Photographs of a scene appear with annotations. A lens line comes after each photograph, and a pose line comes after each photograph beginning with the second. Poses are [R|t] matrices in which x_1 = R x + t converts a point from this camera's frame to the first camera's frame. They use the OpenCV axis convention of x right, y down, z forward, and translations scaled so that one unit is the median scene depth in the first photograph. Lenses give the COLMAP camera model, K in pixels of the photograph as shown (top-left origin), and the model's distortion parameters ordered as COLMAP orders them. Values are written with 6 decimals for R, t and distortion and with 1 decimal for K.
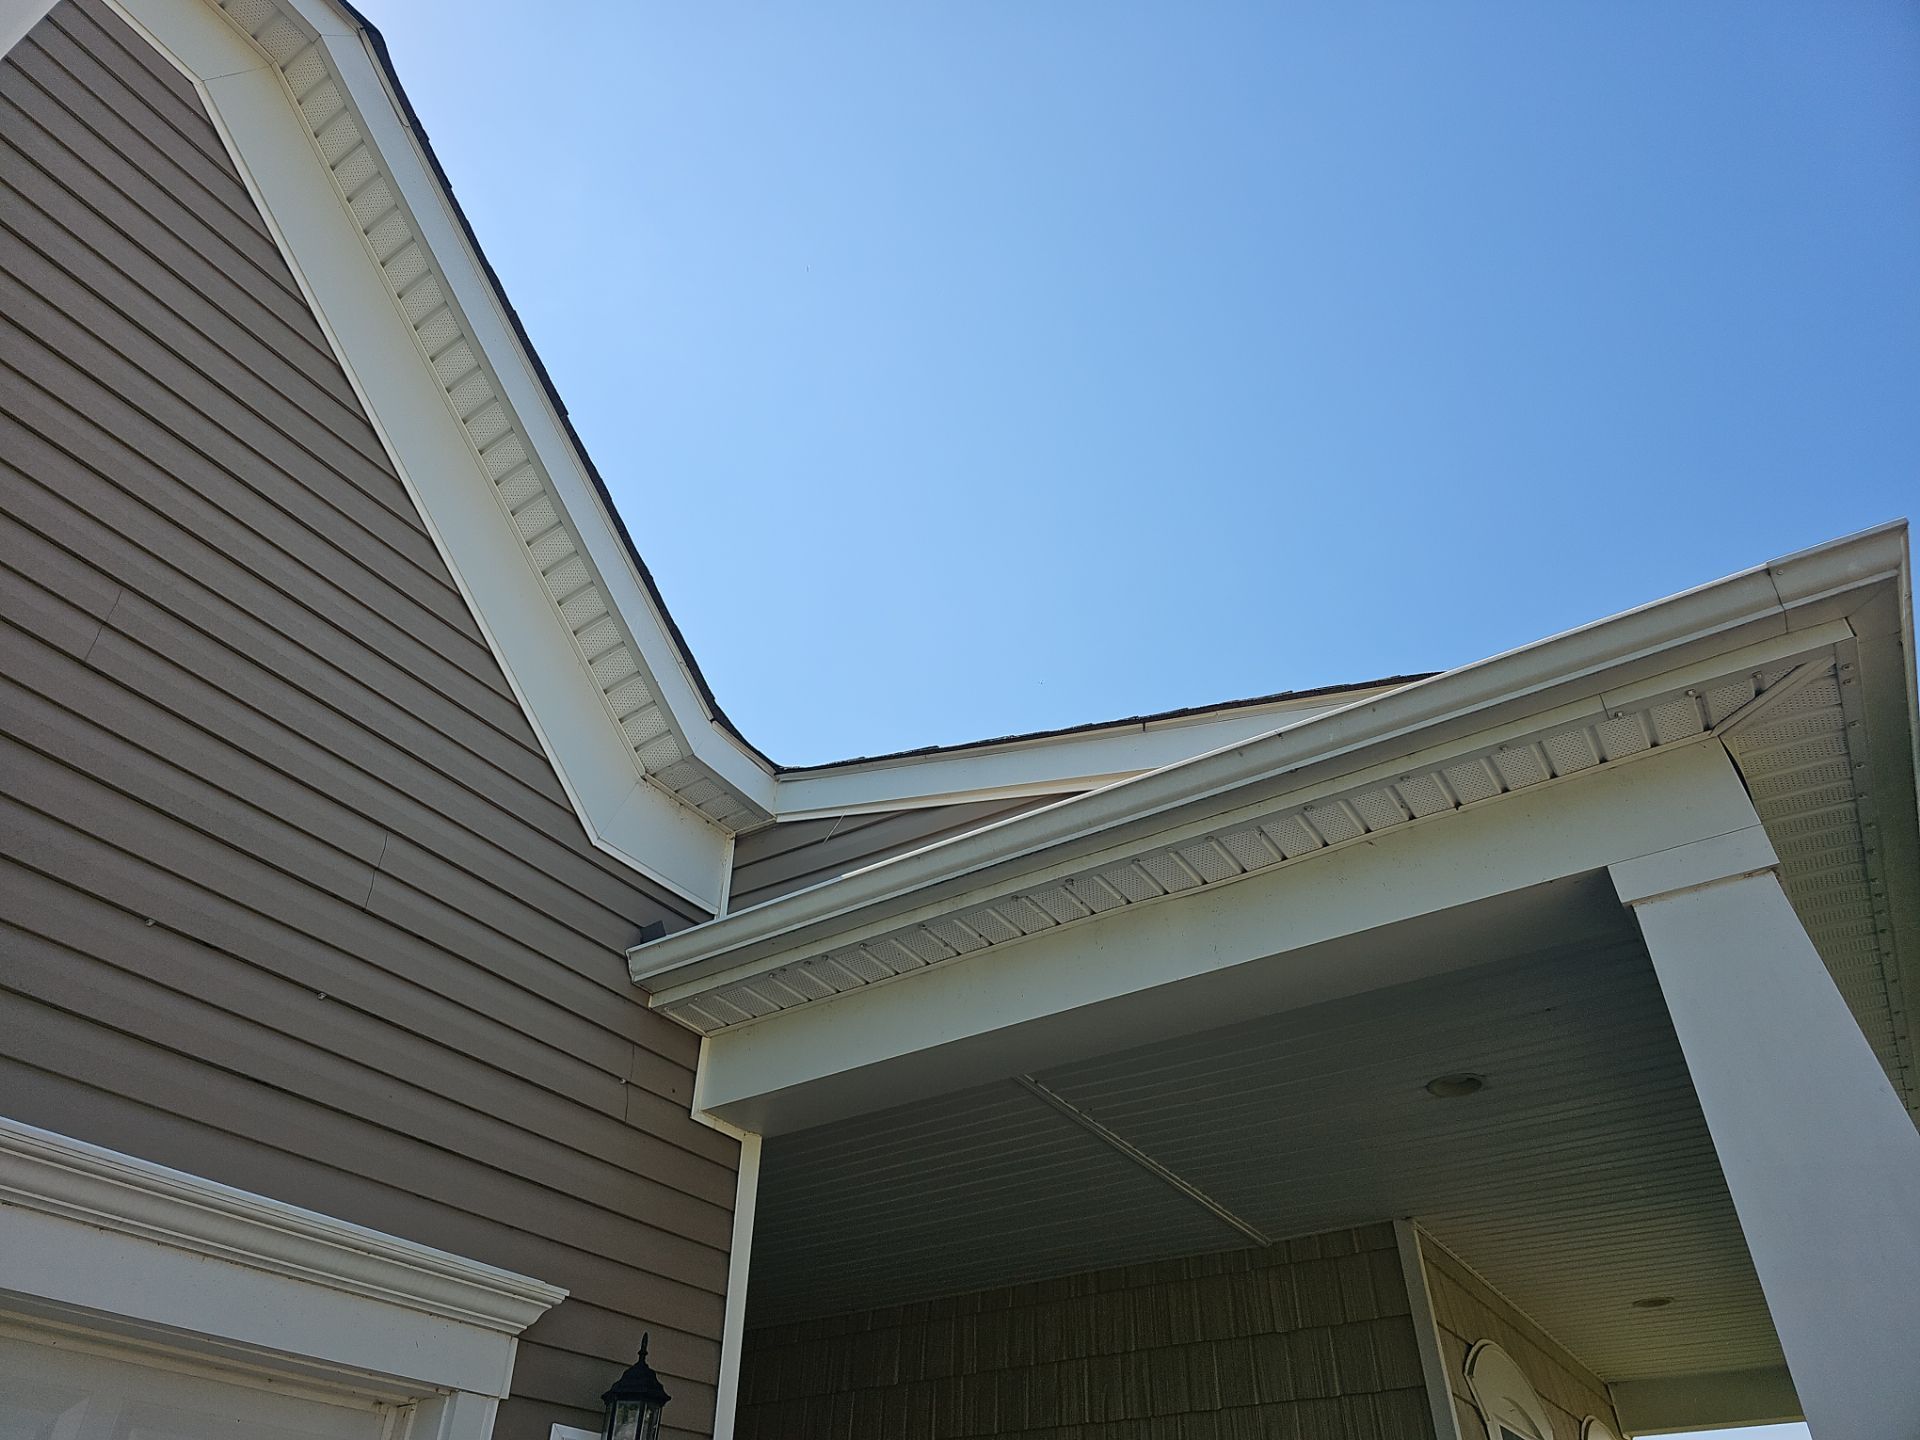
lens RADIAL K [[1283.2, 0, 960.0], [0, 1283.2, 720.0], [0, 0, 1]] dist [0.046199, -0.040507]
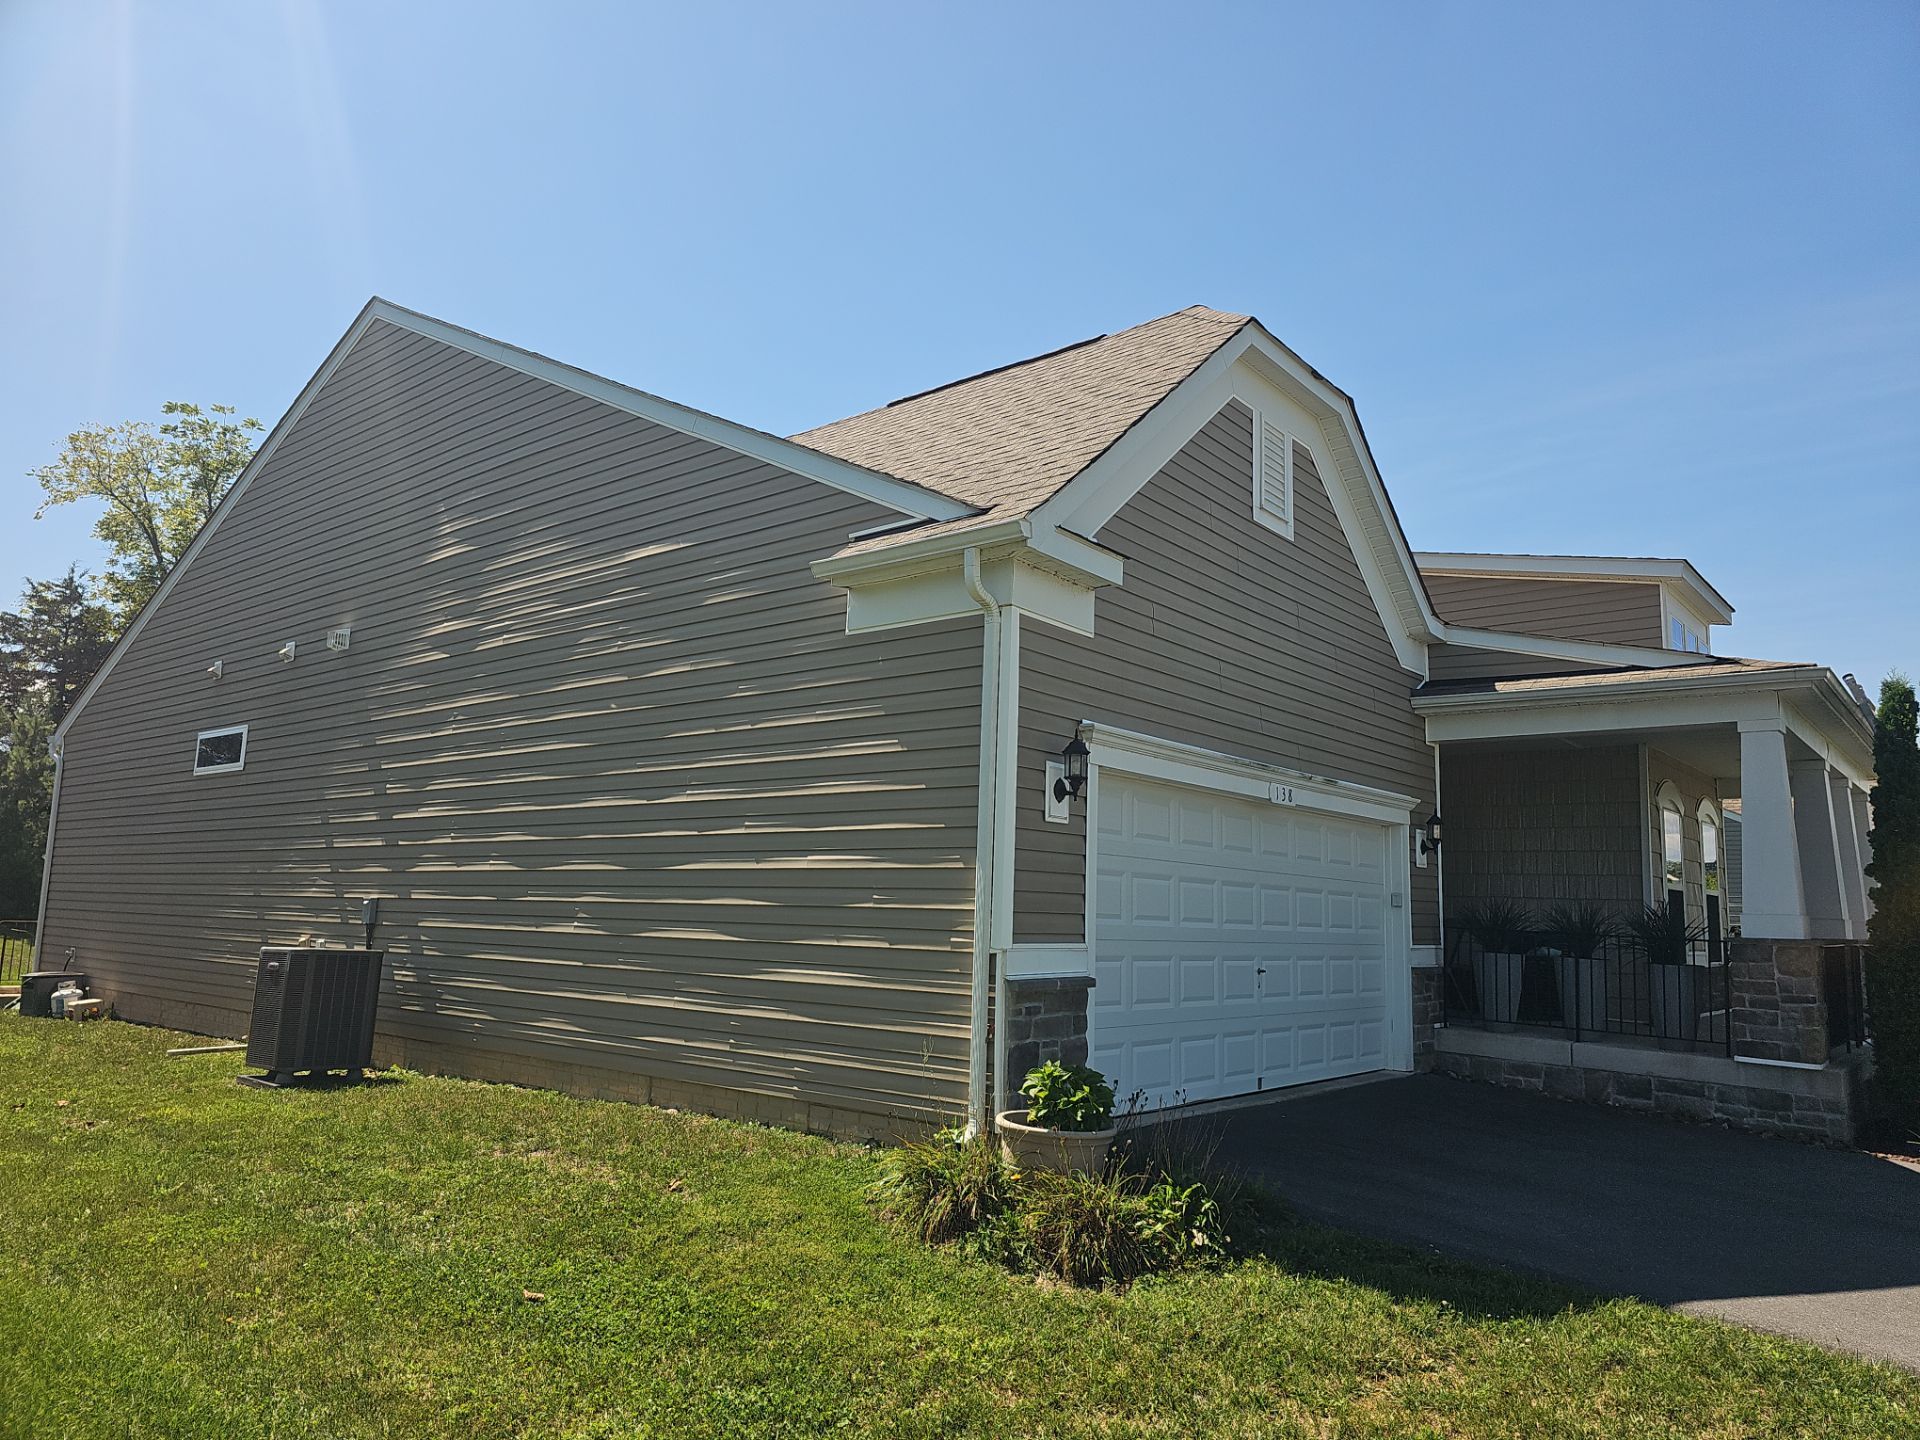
lens RADIAL K [[1283.2, 0, 960.0], [0, 1283.2, 720.0], [0, 0, 1]] dist [0.046199, -0.040507]
pose [[0.993135, -0.003916, -0.116908, -0.982020], [0.060011, 0.874944, 0.480492, -1.360110], [0.100406, -0.484209, 0.869172, -1.887359]]
